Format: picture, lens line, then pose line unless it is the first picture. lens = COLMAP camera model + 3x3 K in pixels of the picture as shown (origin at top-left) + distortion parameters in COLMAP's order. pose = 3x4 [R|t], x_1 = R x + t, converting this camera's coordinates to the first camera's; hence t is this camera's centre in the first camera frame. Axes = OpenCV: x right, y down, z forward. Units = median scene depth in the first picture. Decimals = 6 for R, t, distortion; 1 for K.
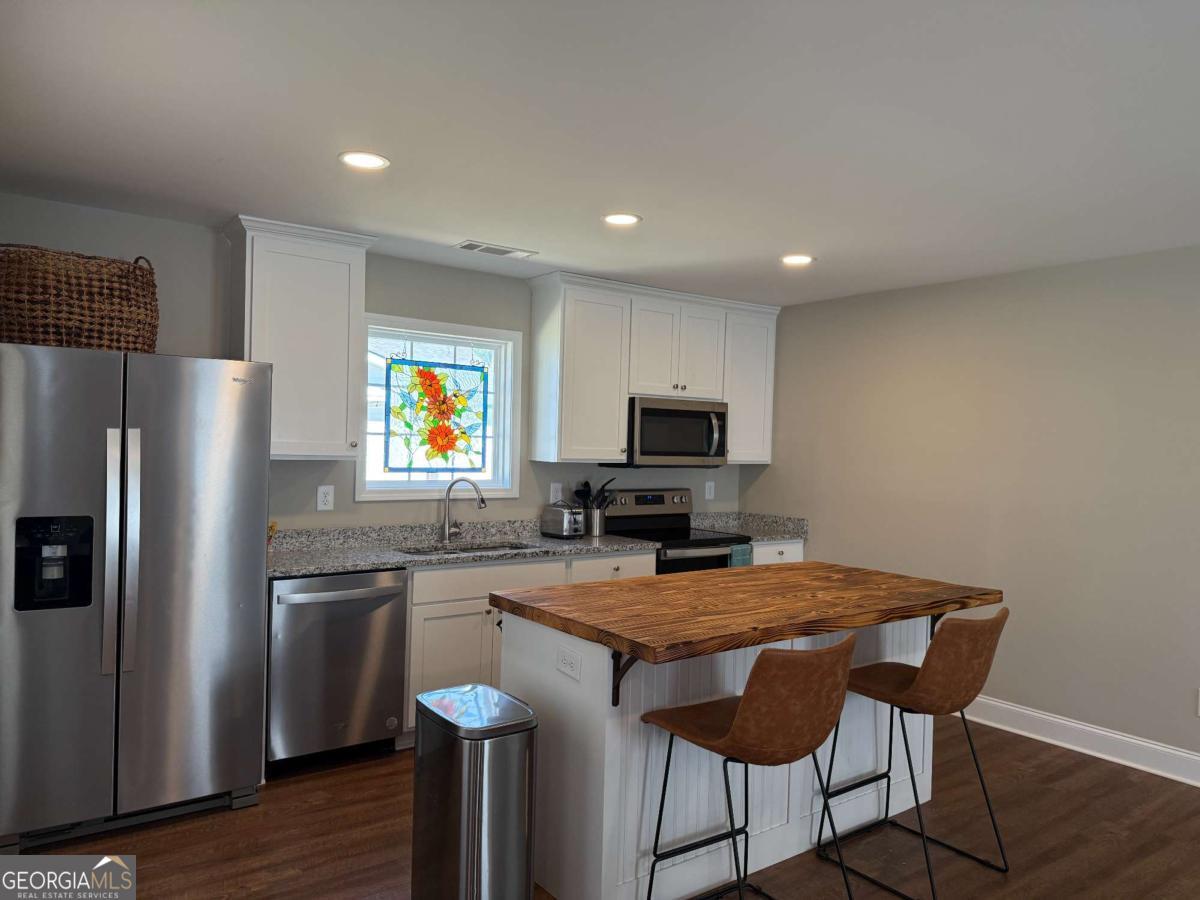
lens RADIAL K [[838.7, 0, 604.1], [0, 838.7, 458.8], [0, 0, 1]] dist [0.039939, -0.050611]
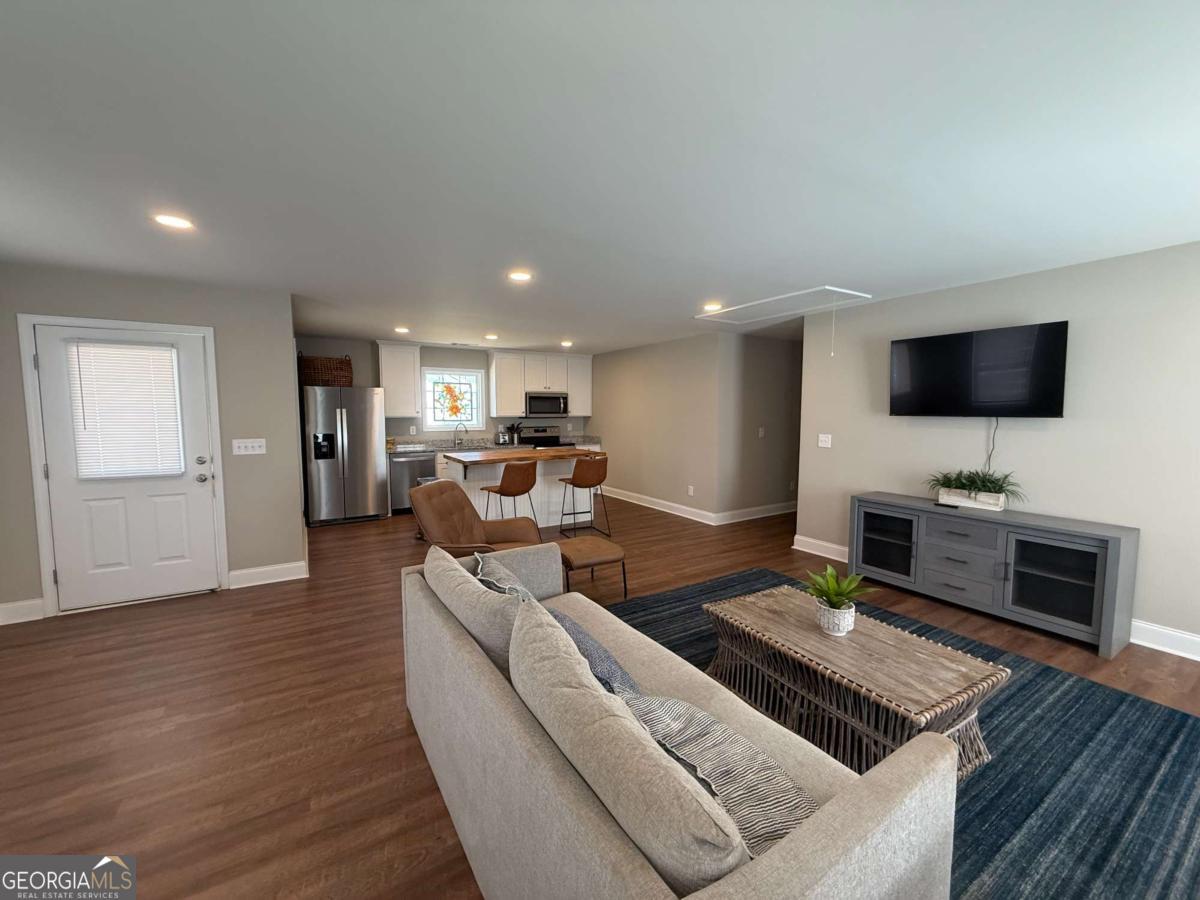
lens RADIAL K [[476.2, 0, 590.5], [0, 476.2, 442.5], [0, 0, 1]] dist [-0.002567, 0.001288]
pose [[0.996796, -0.019884, -0.077471, 0.363096], [0.023545, 0.998634, 0.046638, 0.021936], [0.076438, -0.048313, 0.995903, -0.533434]]
